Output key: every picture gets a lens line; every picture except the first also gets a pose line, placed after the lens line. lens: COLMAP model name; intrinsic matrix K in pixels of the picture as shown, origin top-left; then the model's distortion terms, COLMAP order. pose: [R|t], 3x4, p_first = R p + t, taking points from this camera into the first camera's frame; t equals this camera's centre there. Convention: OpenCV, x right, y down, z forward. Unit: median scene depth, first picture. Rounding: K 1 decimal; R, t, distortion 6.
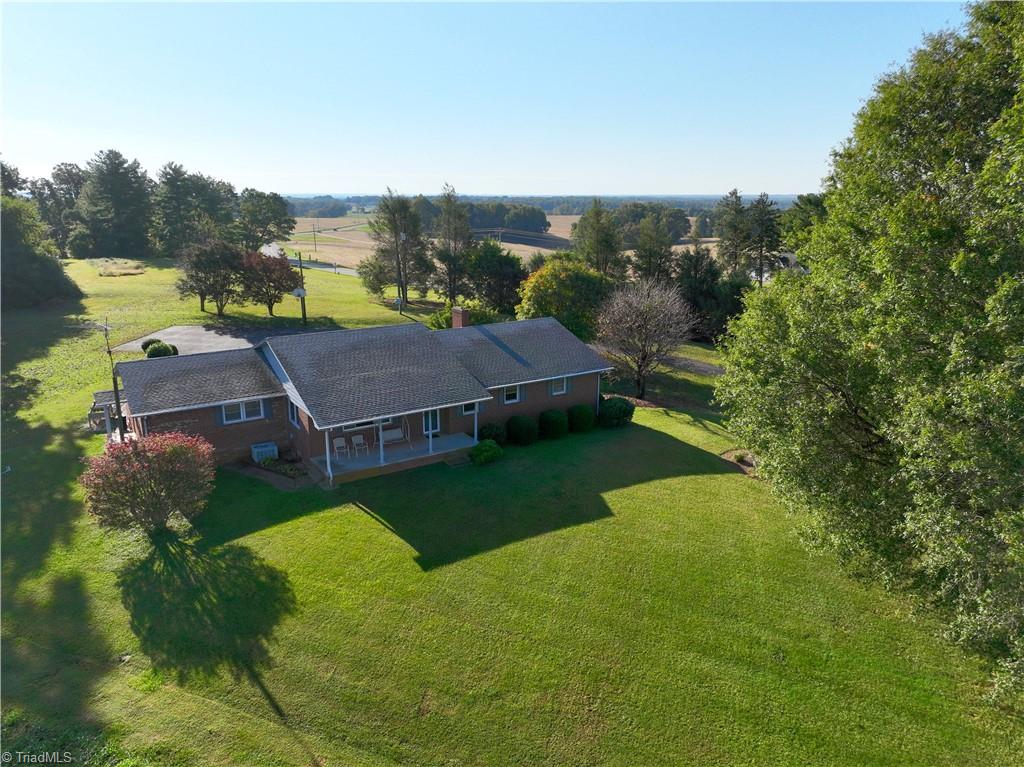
lens RADIAL K [[703.5, 0, 512.0], [0, 703.5, 383.5], [0, 0, 1]] dist [0.005273, -0.000240]
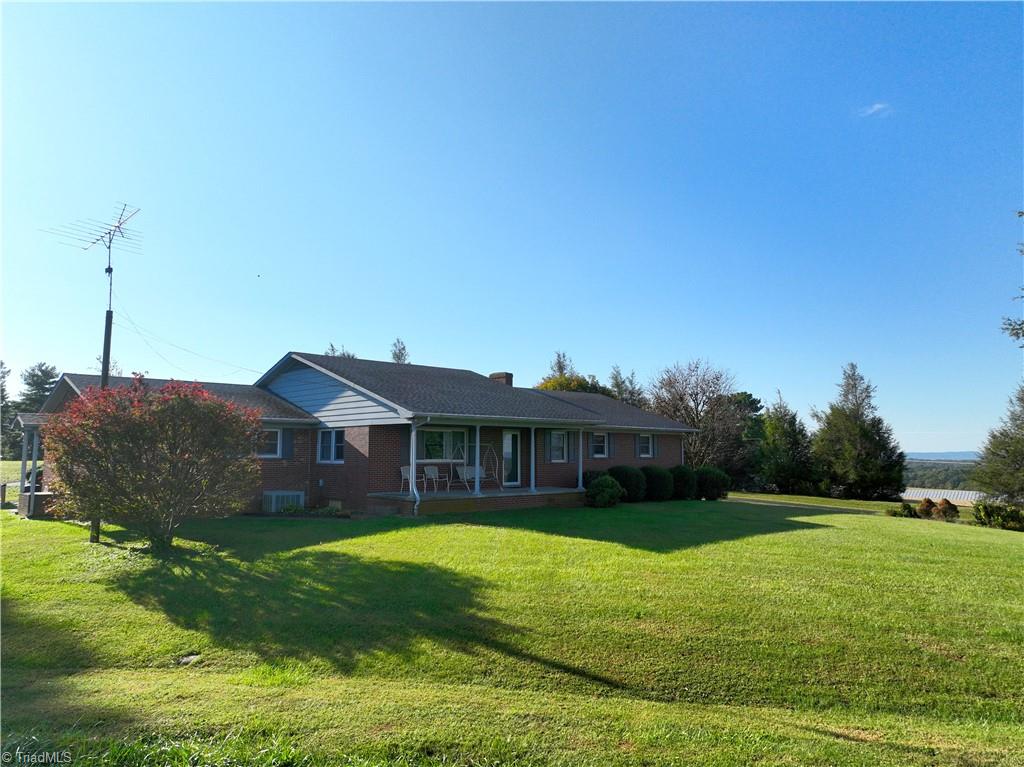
lens RADIAL K [[708.7, 0, 512.0], [0, 708.7, 383.5], [0, 0, 1]] dist [0.002808, 0.003323]
pose [[0.982372, 0.014081, 0.186406, -0.251137], [0.053140, 0.934985, -0.350684, 0.227561], [-0.179225, 0.354408, 0.917755, 0.285970]]
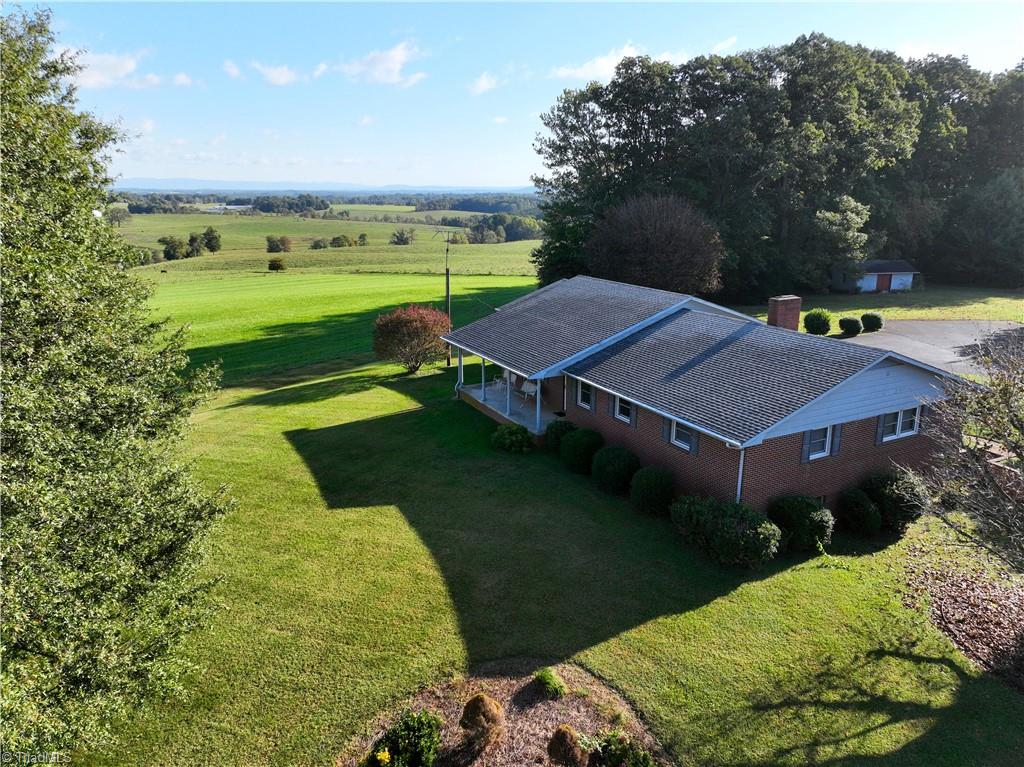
lens RADIAL K [[708.7, 0, 512.0], [0, 708.7, 383.5], [0, 0, 1]] dist [0.002808, 0.003323]
pose [[-0.088257, 0.259136, -0.961800, 0.698853], [-0.254701, 0.927598, 0.273293, -0.176561], [0.962984, 0.269091, -0.015864, 0.940265]]
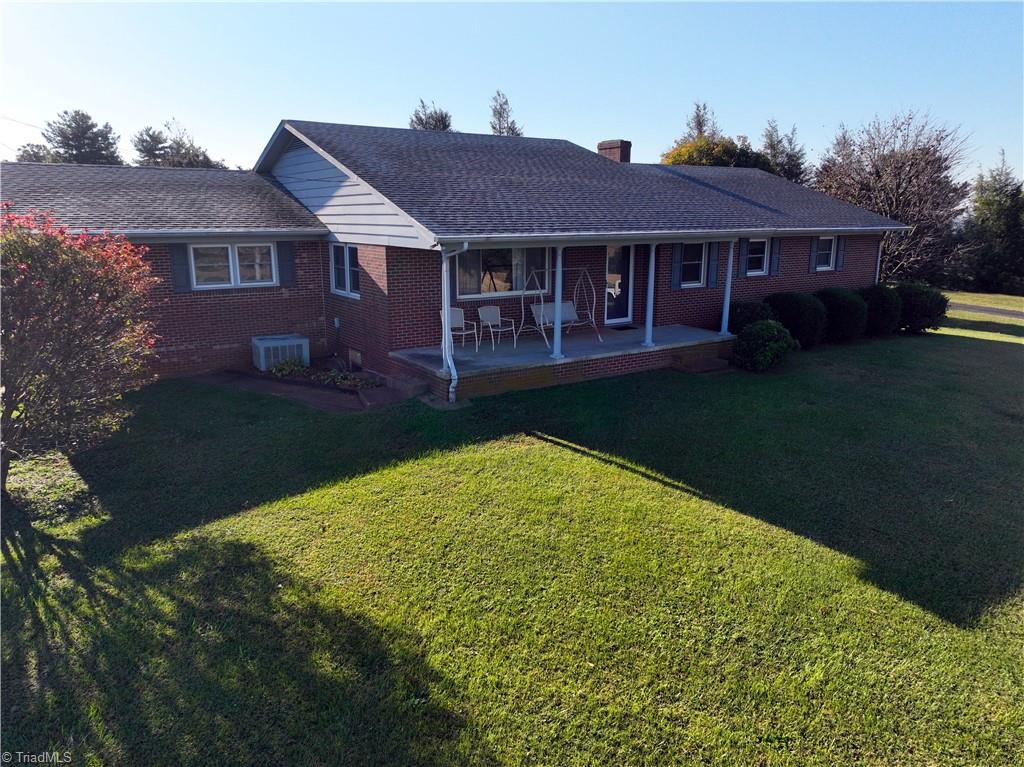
lens RADIAL K [[708.7, 0, 512.0], [0, 708.7, 383.5], [0, 0, 1]] dist [0.002808, 0.003323]
pose [[0.999869, -0.007360, 0.014436, -0.195273], [0.007812, 0.999473, -0.031507, 0.126420], [-0.014197, 0.031616, 0.999399, 0.503209]]
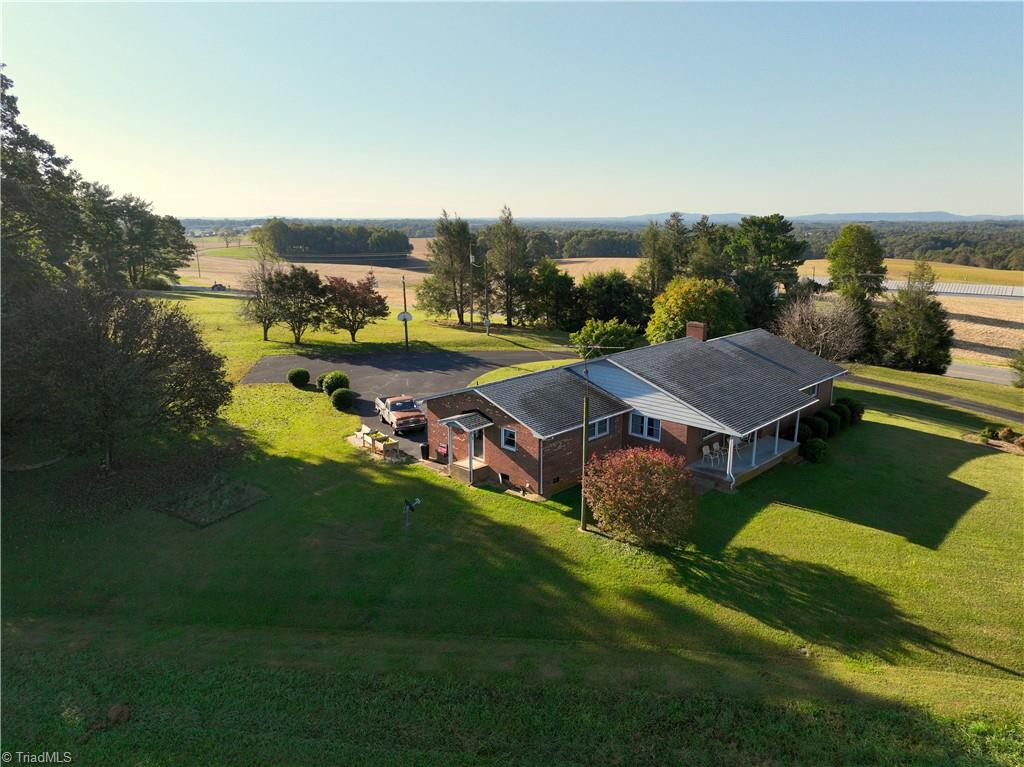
lens RADIAL K [[708.7, 0, 512.0], [0, 708.7, 383.5], [0, 0, 1]] dist [0.002808, 0.003323]
pose [[0.974383, -0.051616, 0.218893, -0.684287], [0.058619, 0.997952, -0.025615, -0.005193], [-0.217123, 0.037790, 0.975413, 0.022990]]
